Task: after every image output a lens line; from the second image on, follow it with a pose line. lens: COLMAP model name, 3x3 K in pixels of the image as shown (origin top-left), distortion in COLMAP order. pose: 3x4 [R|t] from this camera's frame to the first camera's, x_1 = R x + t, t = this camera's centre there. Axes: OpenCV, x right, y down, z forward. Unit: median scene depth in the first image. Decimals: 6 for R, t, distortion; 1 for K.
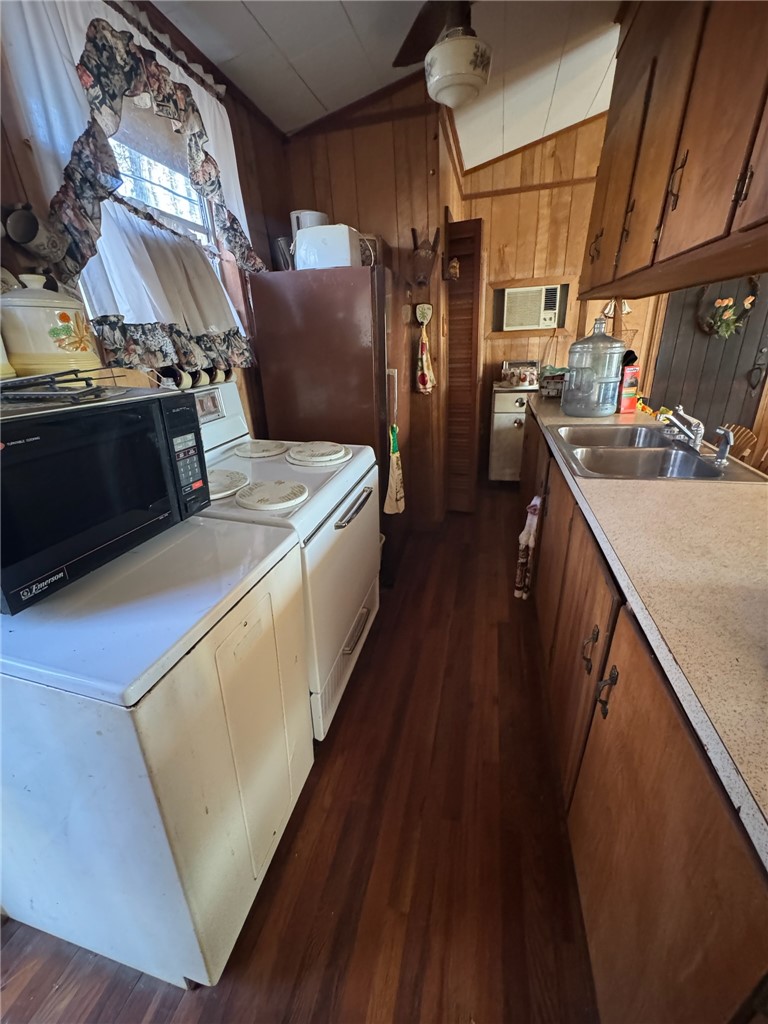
lens RADIAL K [[408.9, 0, 383.1], [0, 408.9, 509.8], [0, 0, 1]] dist [-0.002155, -0.000293]
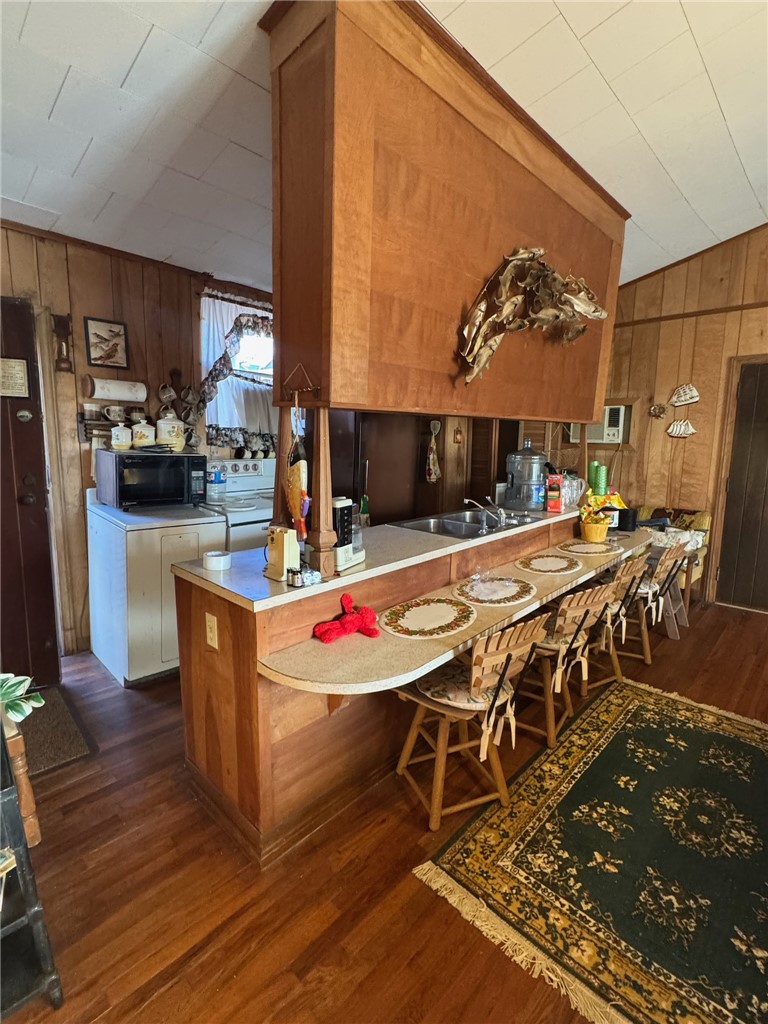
lens RADIAL K [[481.3, 0, 386.2], [0, 481.3, 509.0], [0, 0, 1]] dist [-0.002404, 0.000064]
pose [[0.870490, 0.128436, -0.475133, 0.929994], [-0.239923, 0.953620, -0.181784, 0.143074], [0.429749, 0.272237, 0.860931, -0.474119]]
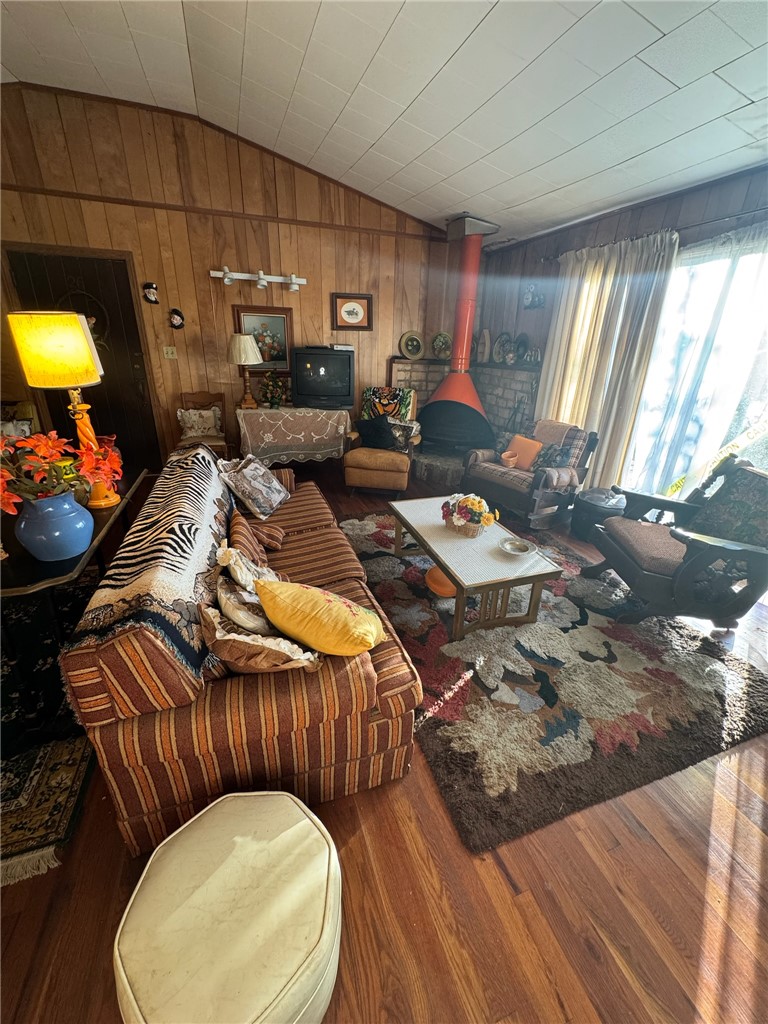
lens RADIAL K [[408.9, 0, 385.7], [0, 408.9, 511.6], [0, 0, 1]] dist [-0.002155, -0.000293]
pose [[0.827084, -0.139328, 0.544537, 1.386725], [0.148234, 0.988562, 0.027789, 0.145521], [-0.542180, 0.057735, 0.838276, -0.546290]]
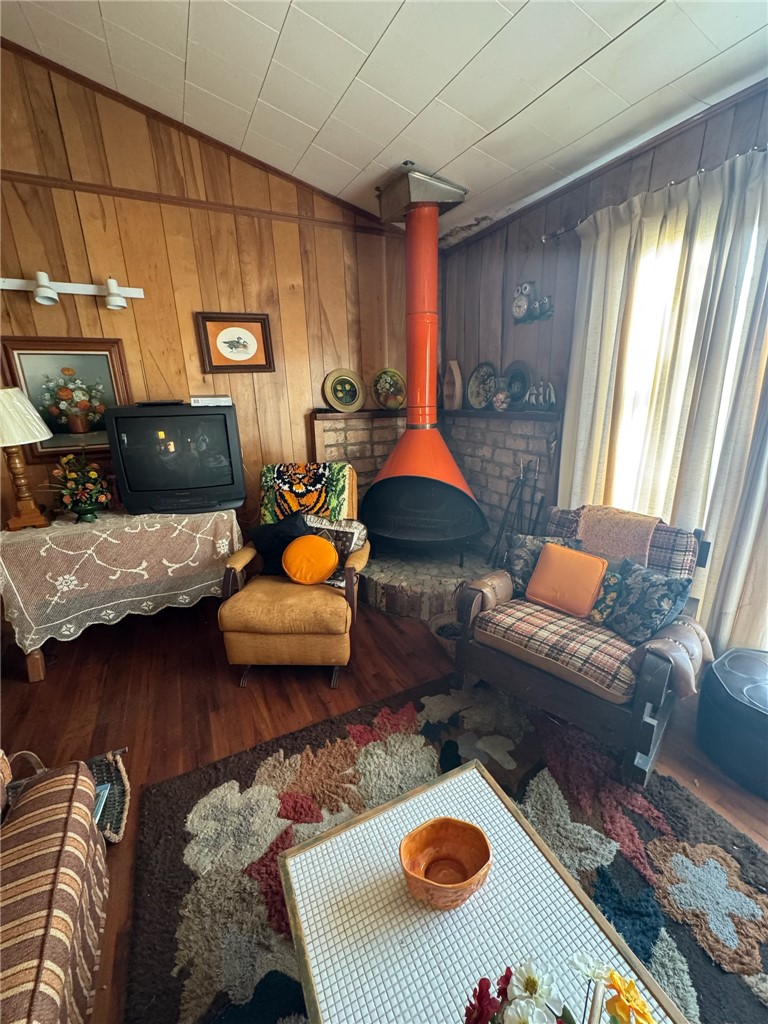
lens RADIAL K [[408.9, 0, 386.0], [0, 408.9, 511.0], [0, 0, 1]] dist [-0.002155, -0.000293]
pose [[0.756522, -0.151256, 0.636235, 2.000594], [0.241847, 0.968621, -0.057295, -0.149770], [-0.607605, 0.197216, 0.769365, 0.101249]]
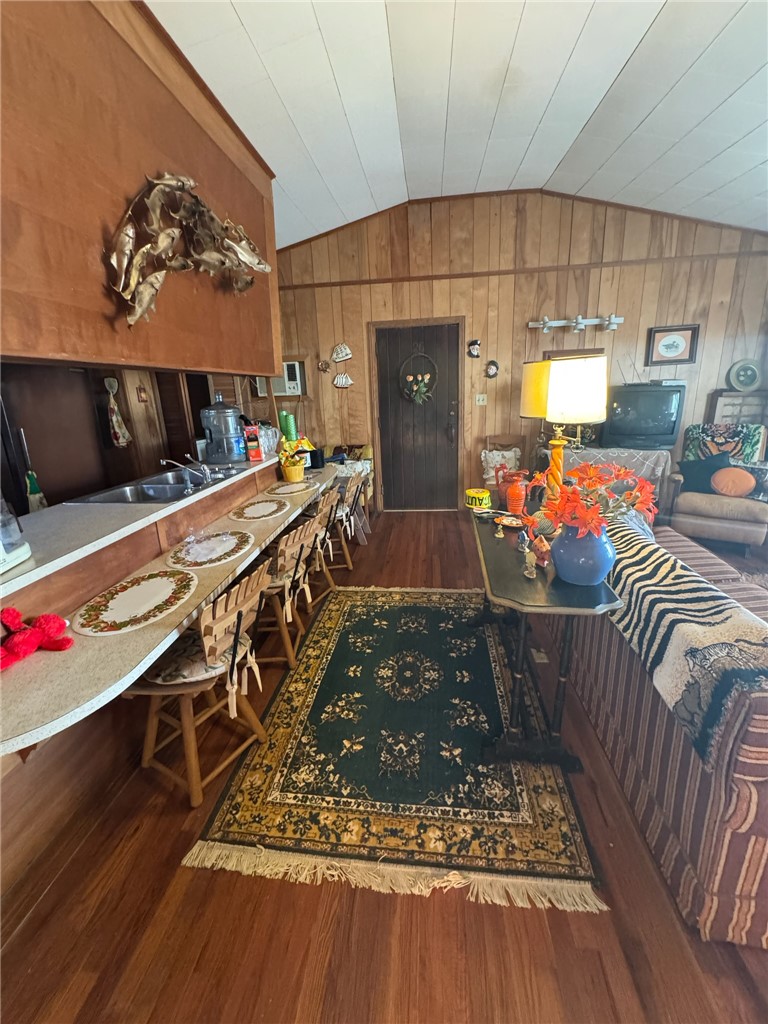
lens RADIAL K [[408.9, 0, 386.9], [0, 408.9, 510.8], [0, 0, 1]] dist [-0.002155, -0.000293]
pose [[0.989430, -0.027475, 0.142384, 0.908986], [0.045166, 0.991434, -0.122551, 0.111057], [-0.137797, 0.127687, 0.982196, -0.353522]]
